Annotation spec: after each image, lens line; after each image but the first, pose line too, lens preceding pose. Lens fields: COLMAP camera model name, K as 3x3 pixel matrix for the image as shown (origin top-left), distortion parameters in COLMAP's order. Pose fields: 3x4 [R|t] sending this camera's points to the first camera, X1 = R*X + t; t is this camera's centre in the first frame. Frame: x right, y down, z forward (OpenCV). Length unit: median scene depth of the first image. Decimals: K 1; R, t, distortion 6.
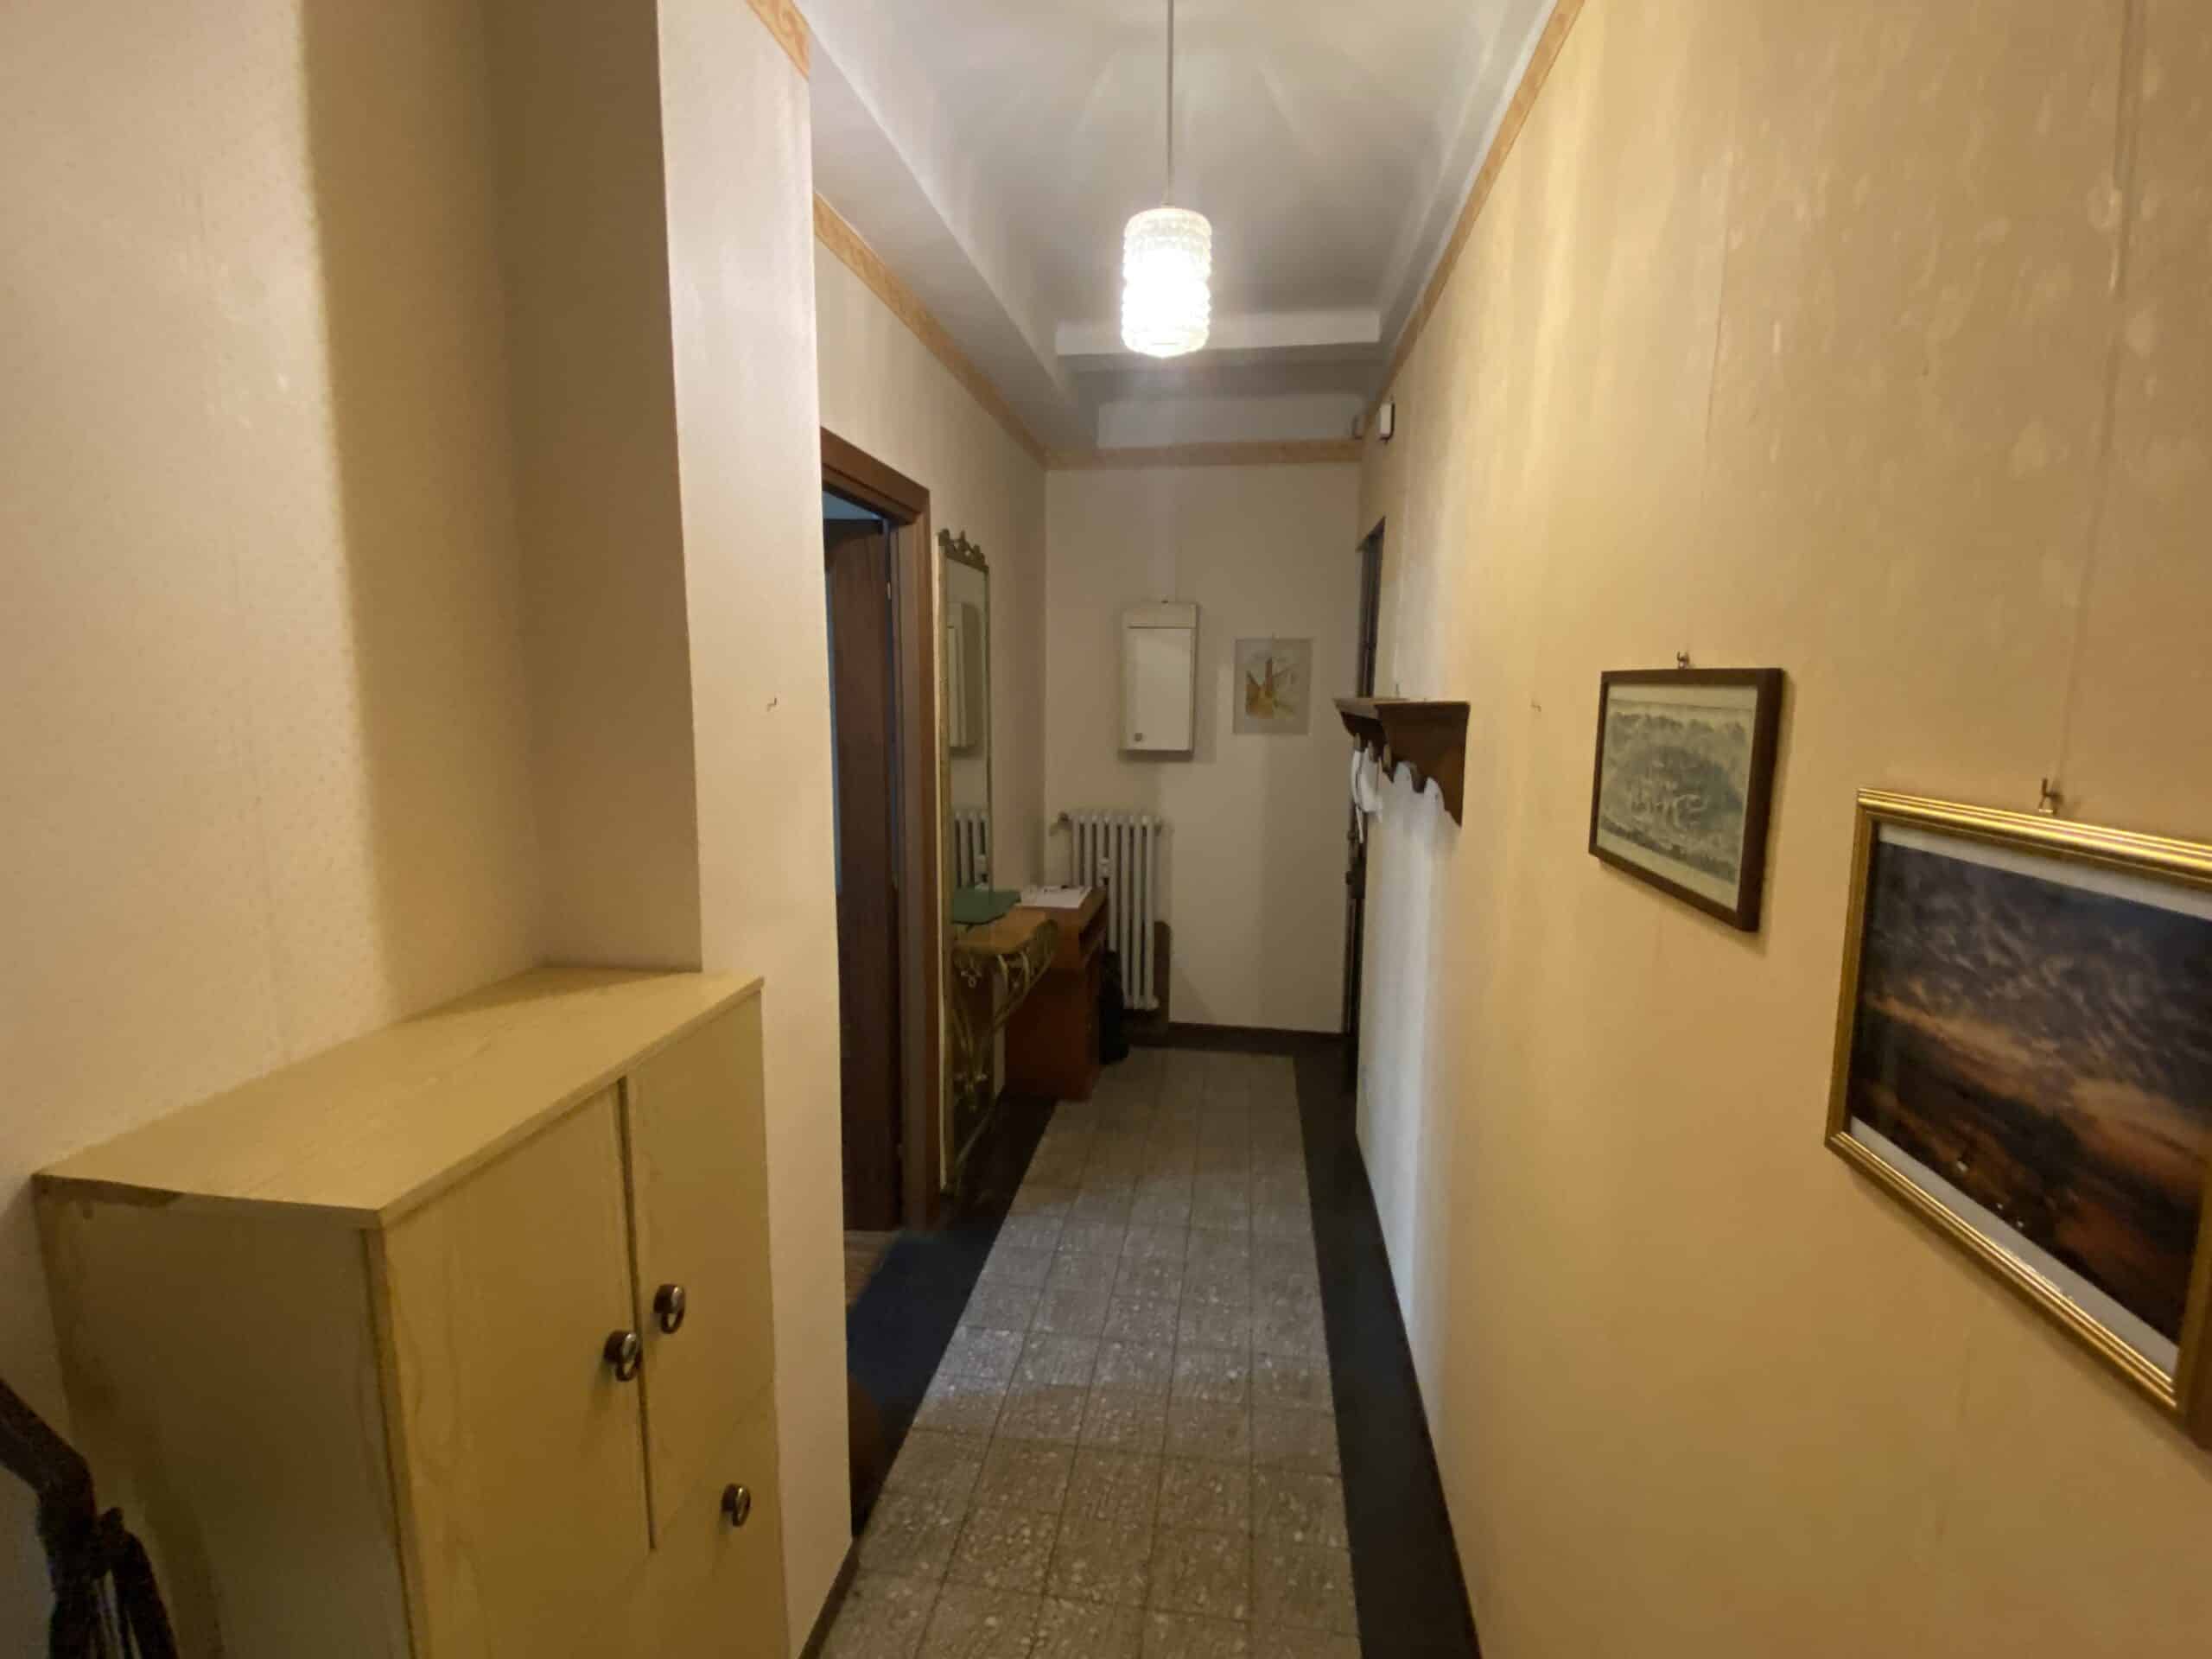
lens RADIAL K [[1036.0, 0, 1108.6], [0, 1036.0, 818.7], [0, 0, 1]] dist [0.012924, -0.018493]
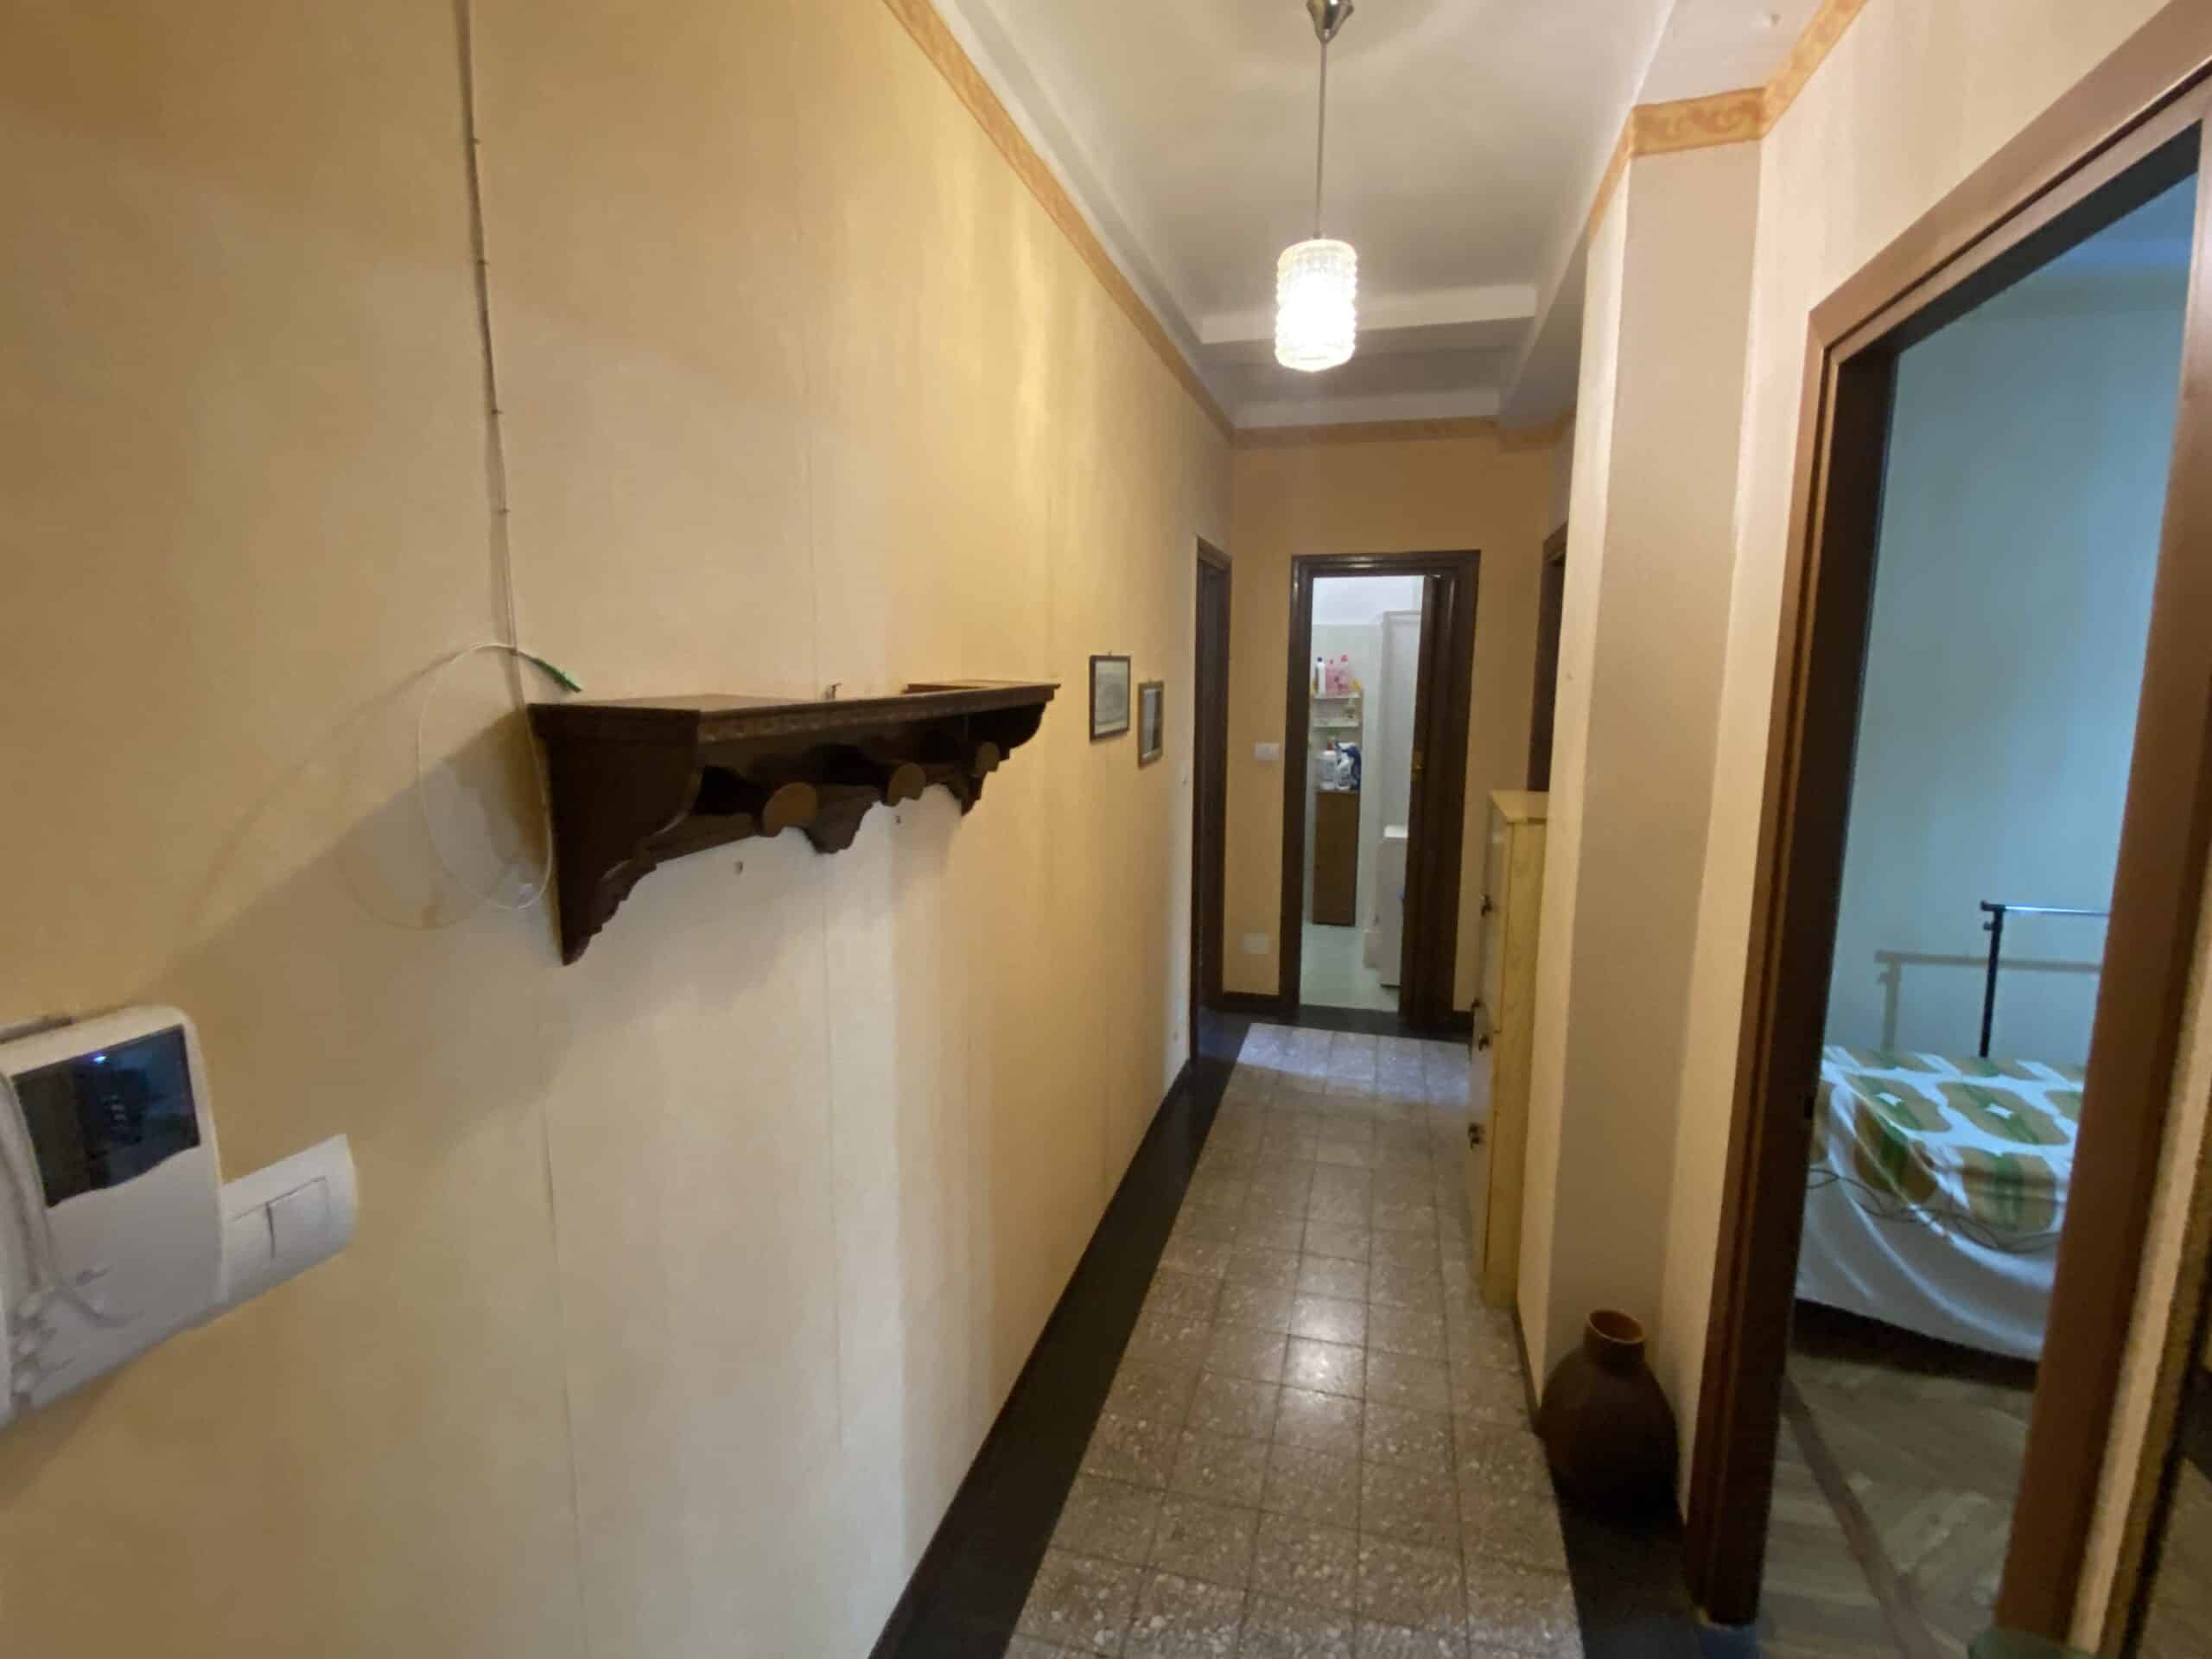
lens RADIAL K [[1036.0, 0, 1108.6], [0, 1036.0, 818.7], [0, 0, 1]] dist [0.012924, -0.018493]
pose [[-0.991300, -0.034254, 0.127088, 0.092082], [0.001899, 0.961720, 0.274029, -0.228363], [-0.131610, 0.271886, -0.953287, 1.770942]]
